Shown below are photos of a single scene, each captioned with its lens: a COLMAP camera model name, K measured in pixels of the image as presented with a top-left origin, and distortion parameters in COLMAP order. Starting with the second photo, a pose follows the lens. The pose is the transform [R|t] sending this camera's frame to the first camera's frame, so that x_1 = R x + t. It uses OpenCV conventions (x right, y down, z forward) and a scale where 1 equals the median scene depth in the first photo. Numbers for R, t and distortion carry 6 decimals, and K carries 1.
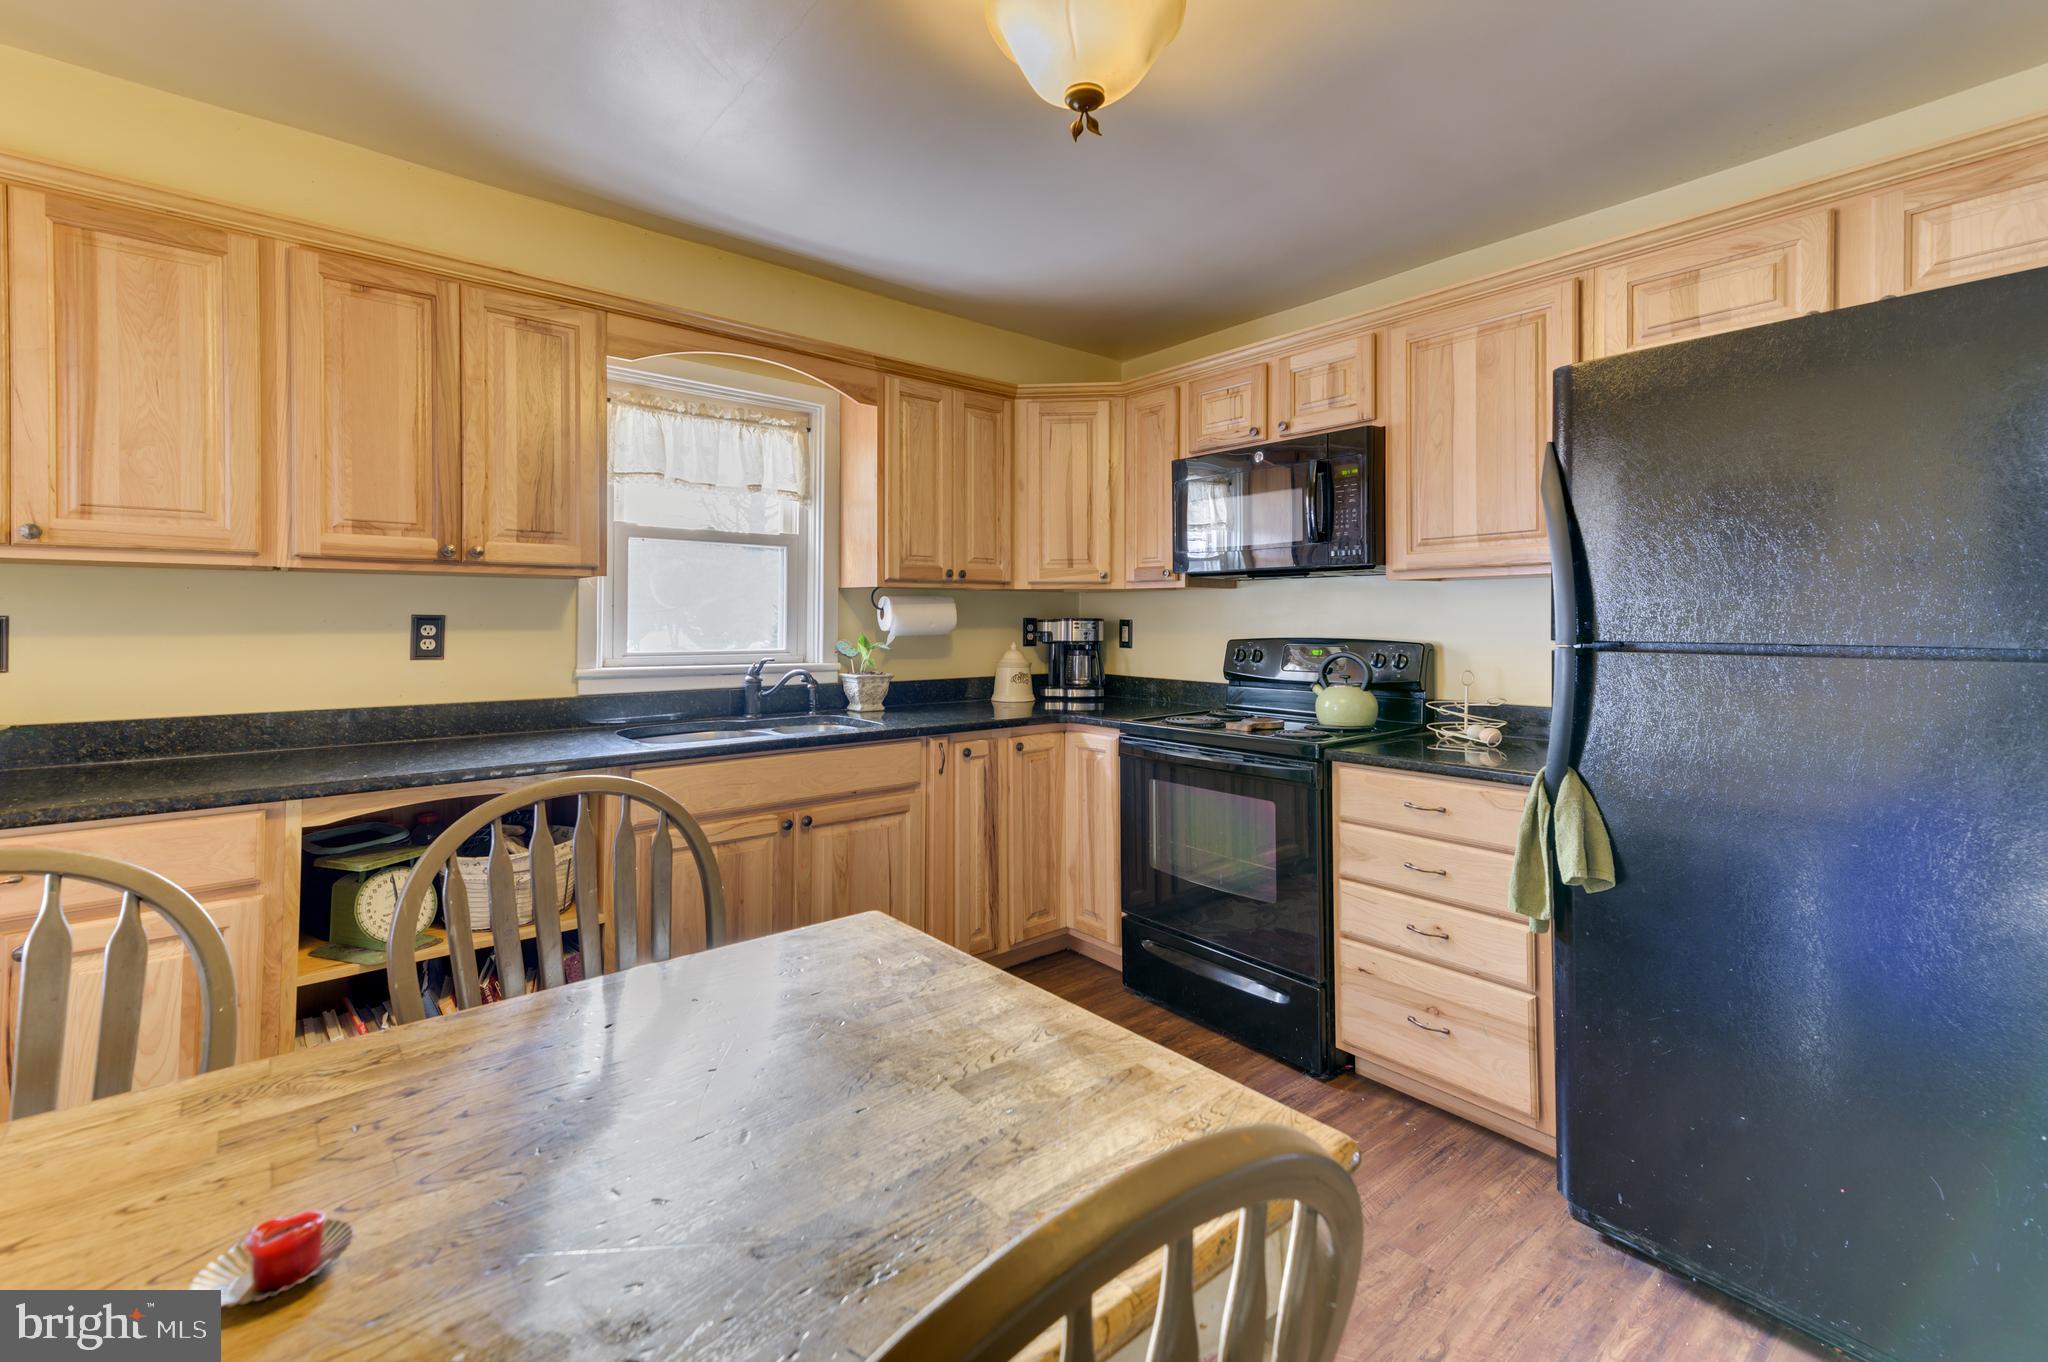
lens RADIAL K [[866.3, 0, 1038.6], [0, 866.3, 614.1], [0, 0, 1]] dist [0.018163, 0.000038]
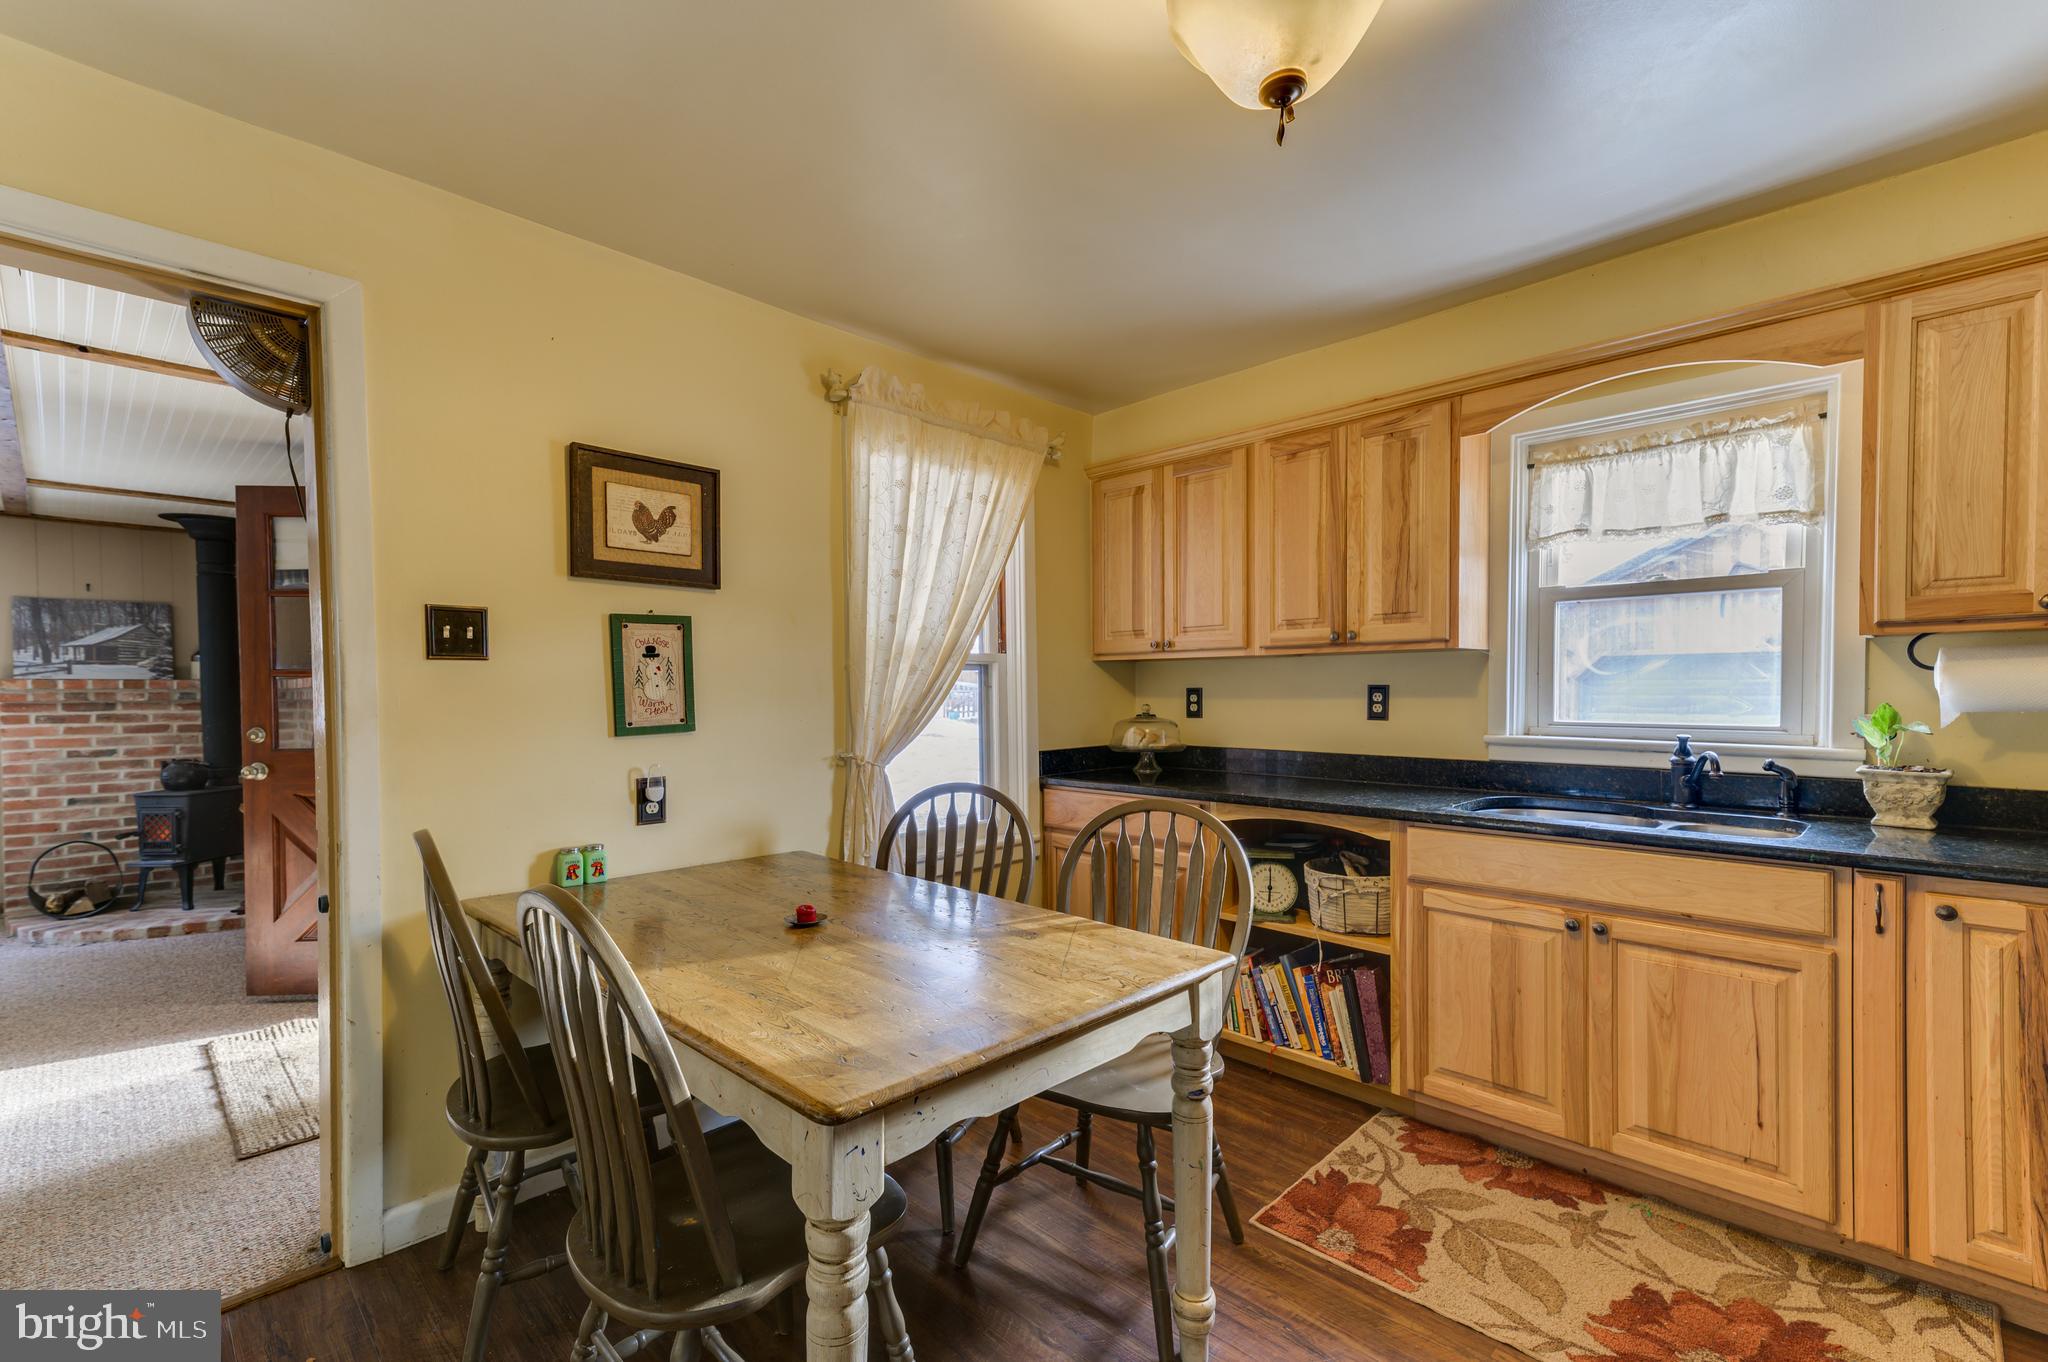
lens RADIAL K [[895.6, 0, 1027.0], [0, 895.6, 705.0], [0, 0, 1]] dist [0.019580, -0.000267]
pose [[0.065524, 0.014271, -0.997749, 0.561960], [0.011442, 0.999821, 0.015052, 0.004465], [0.997785, -0.012403, 0.065349, 0.400237]]
